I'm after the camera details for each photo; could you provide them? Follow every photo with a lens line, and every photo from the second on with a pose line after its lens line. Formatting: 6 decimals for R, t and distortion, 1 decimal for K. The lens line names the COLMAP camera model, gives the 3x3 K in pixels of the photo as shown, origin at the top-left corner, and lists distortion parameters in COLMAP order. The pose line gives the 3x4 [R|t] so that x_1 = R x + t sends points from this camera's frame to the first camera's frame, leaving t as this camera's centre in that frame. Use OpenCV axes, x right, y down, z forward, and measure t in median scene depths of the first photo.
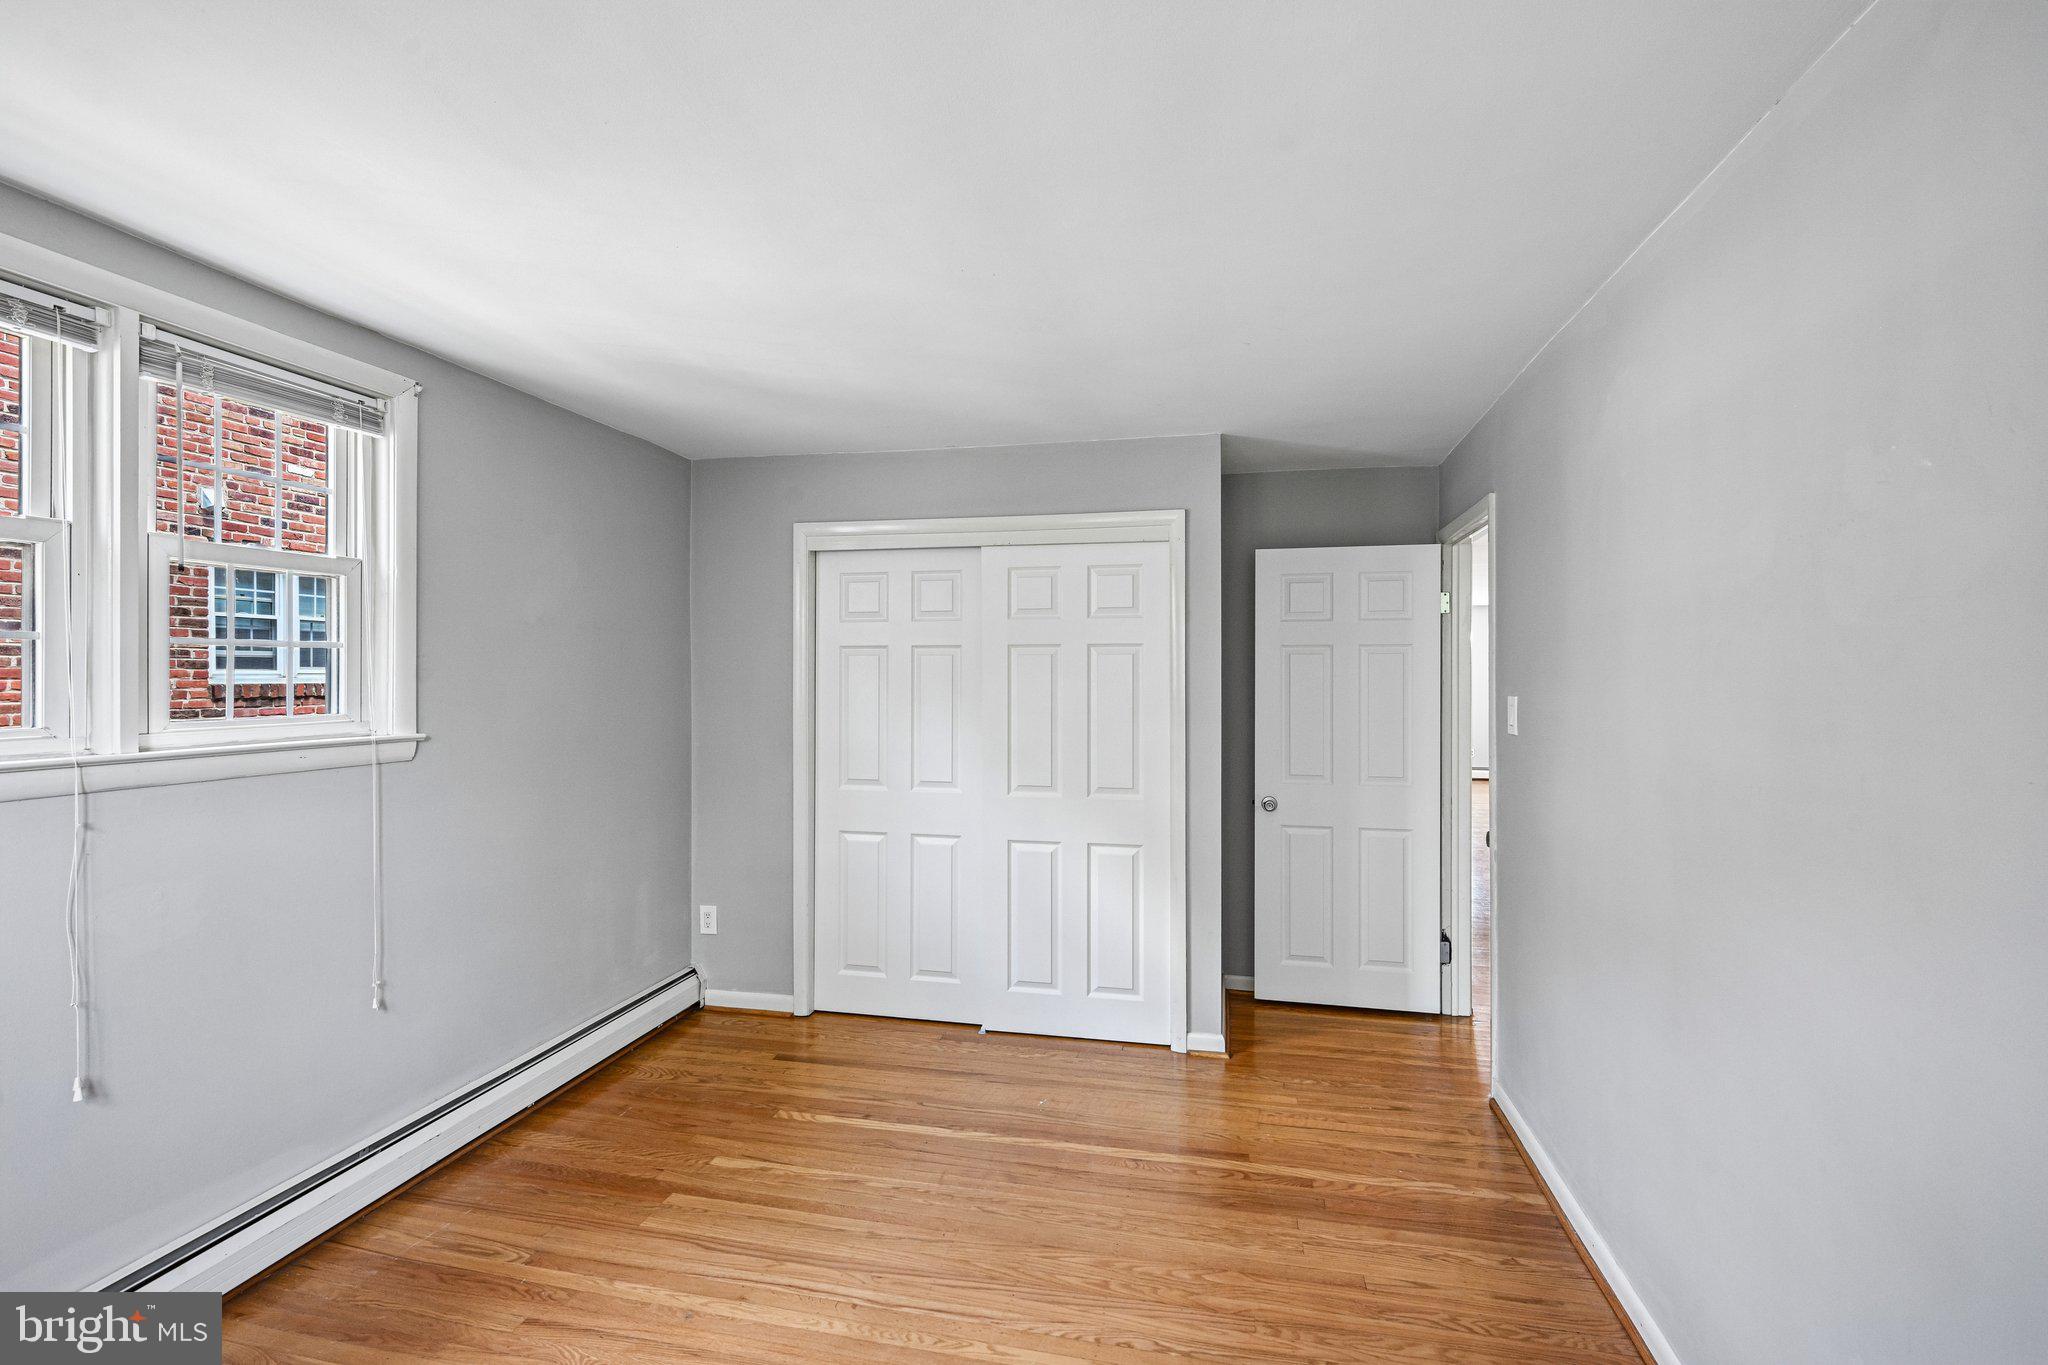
lens RADIAL K [[914.4, 0, 1019.7], [0, 914.4, 676.4], [0, 0, 1]] dist [-0.000004, 0.000660]
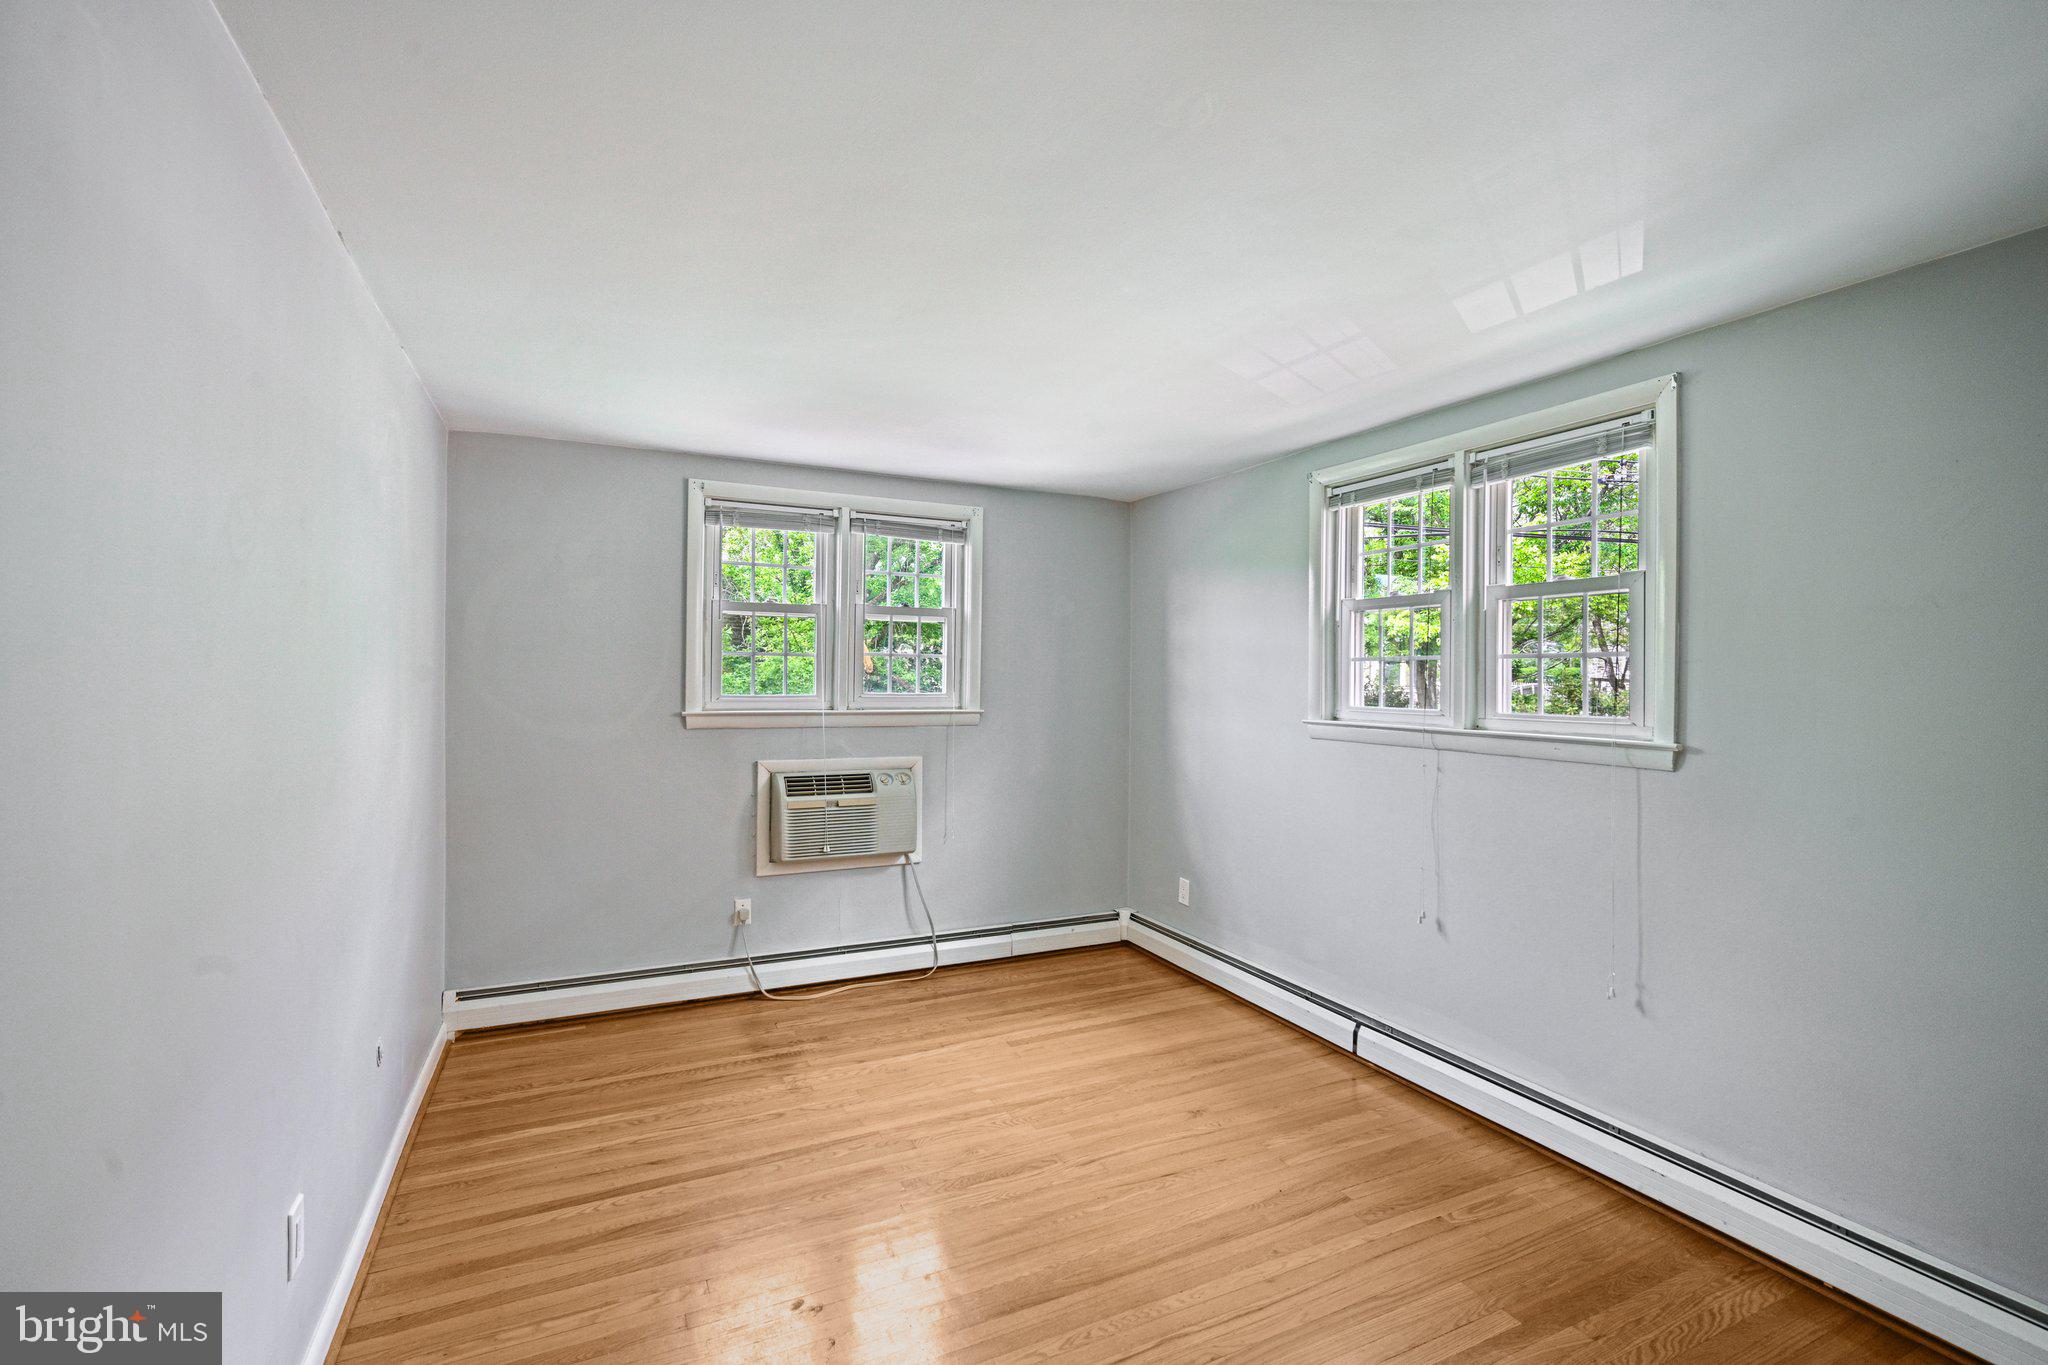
lens RADIAL K [[914.4, 0, 1034.9], [0, 914.4, 670.8], [0, 0, 1]] dist [-0.000004, 0.000660]
pose [[-0.771910, -0.010678, -0.635642, 0.492627], [-0.009698, 0.999940, -0.005021, -0.001644], [0.635658, 0.002288, -0.771968, 1.413186]]
